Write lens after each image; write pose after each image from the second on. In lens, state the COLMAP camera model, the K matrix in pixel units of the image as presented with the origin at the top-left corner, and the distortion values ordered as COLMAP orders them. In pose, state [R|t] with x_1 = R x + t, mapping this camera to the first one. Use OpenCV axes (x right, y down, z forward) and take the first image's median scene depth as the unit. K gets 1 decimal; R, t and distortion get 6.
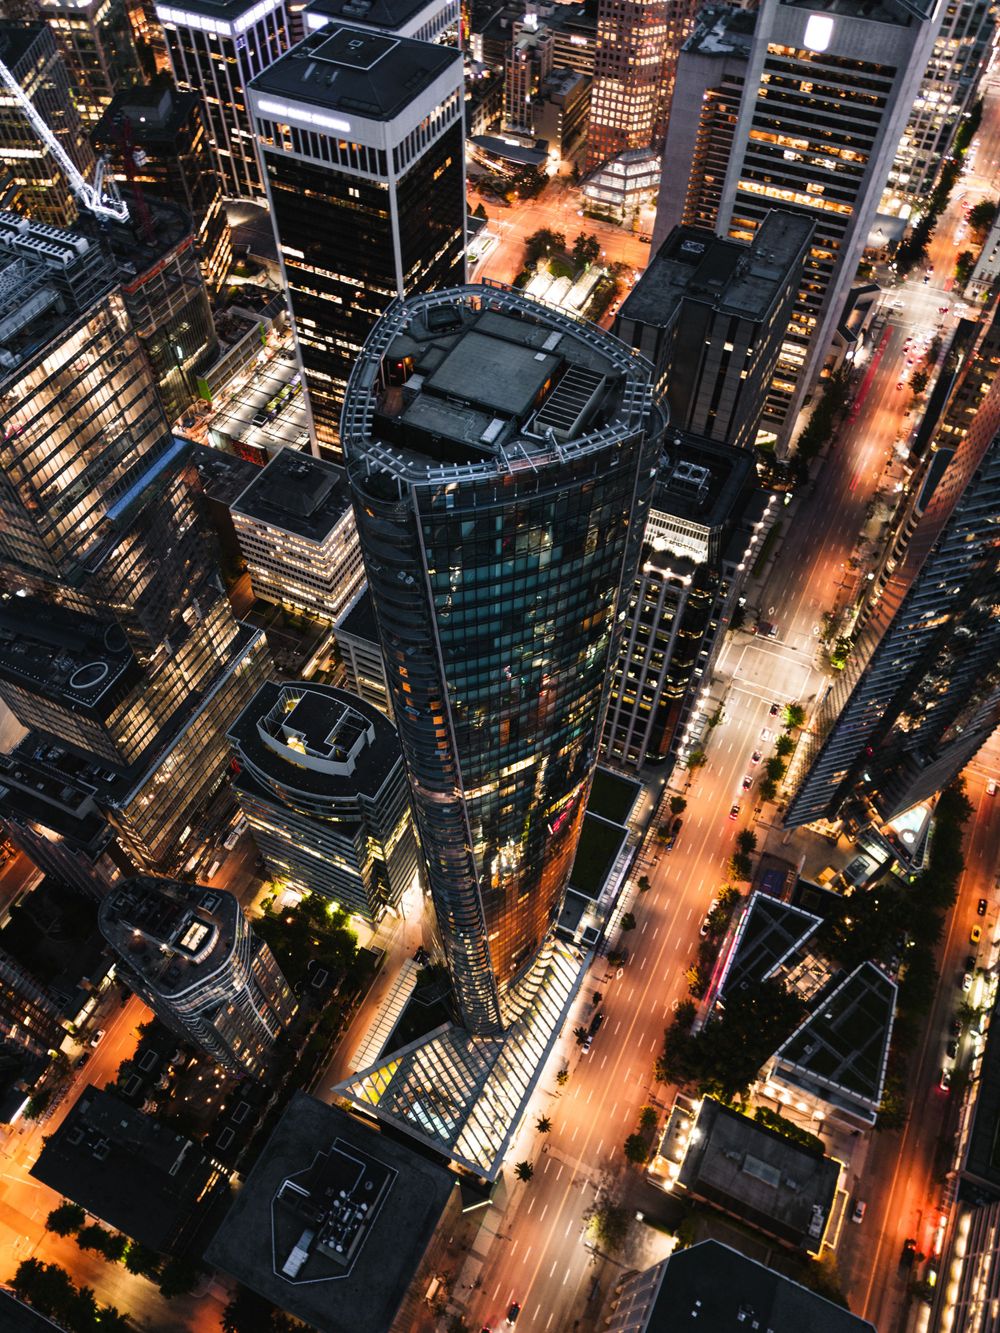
lens RADIAL K [[973.9, 0, 477.4], [0, 973.9, 694.7], [0, 0, 1]] dist [0.079992, -0.079075]
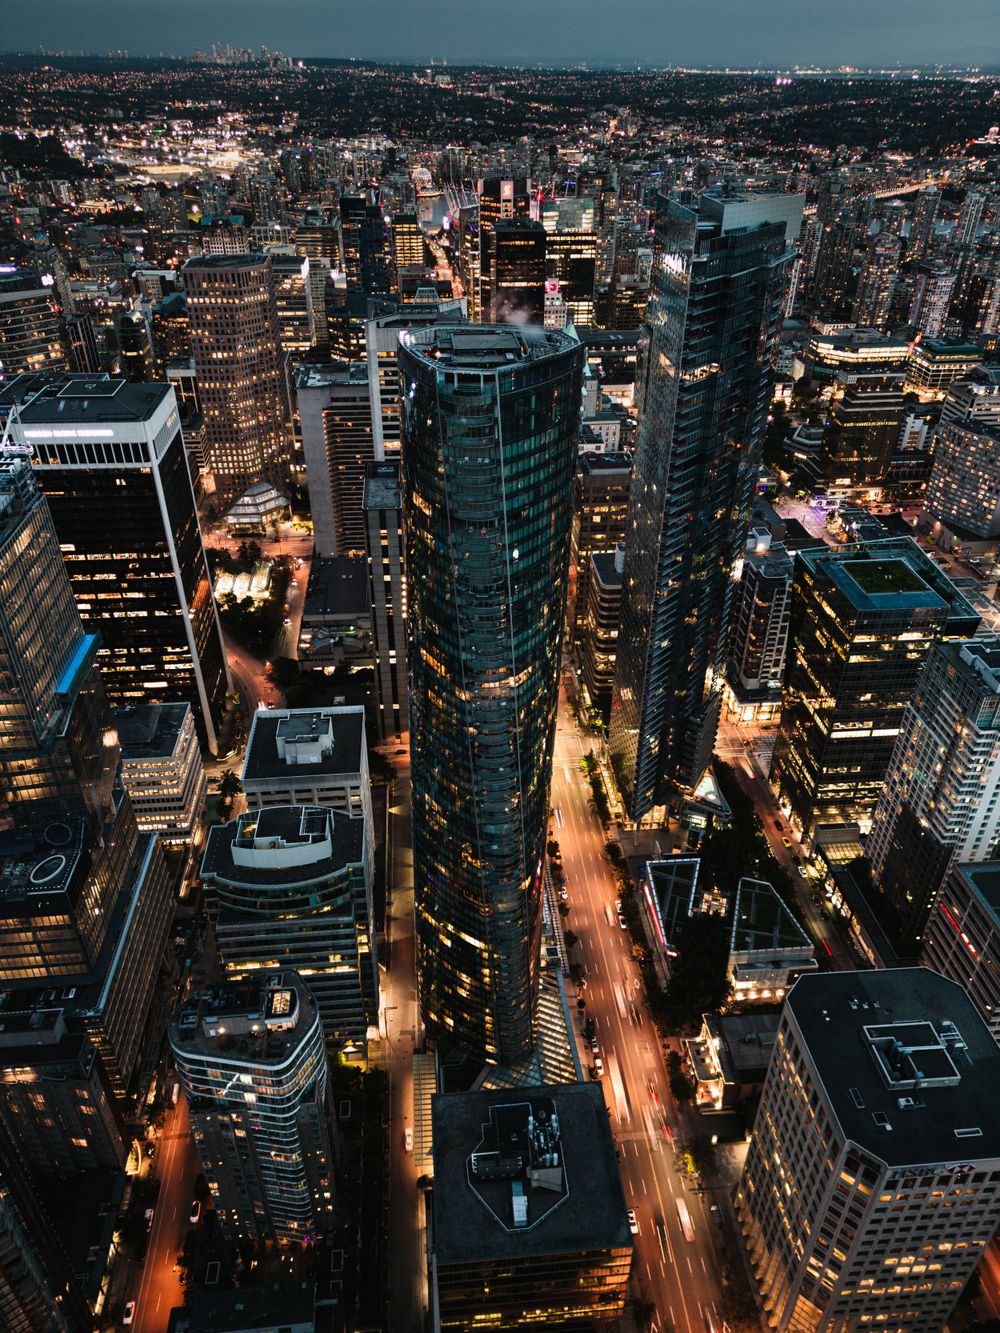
lens RADIAL K [[938.5, 0, 500.0], [0, 938.5, 666.5], [0, 0, 1]] dist [0.067511, -0.072351]
pose [[0.850008, -0.275805, 0.448796, -0.289246], [0.429381, 0.856308, -0.286997, 0.214600], [-0.305153, 0.436655, 0.846295, -0.045862]]
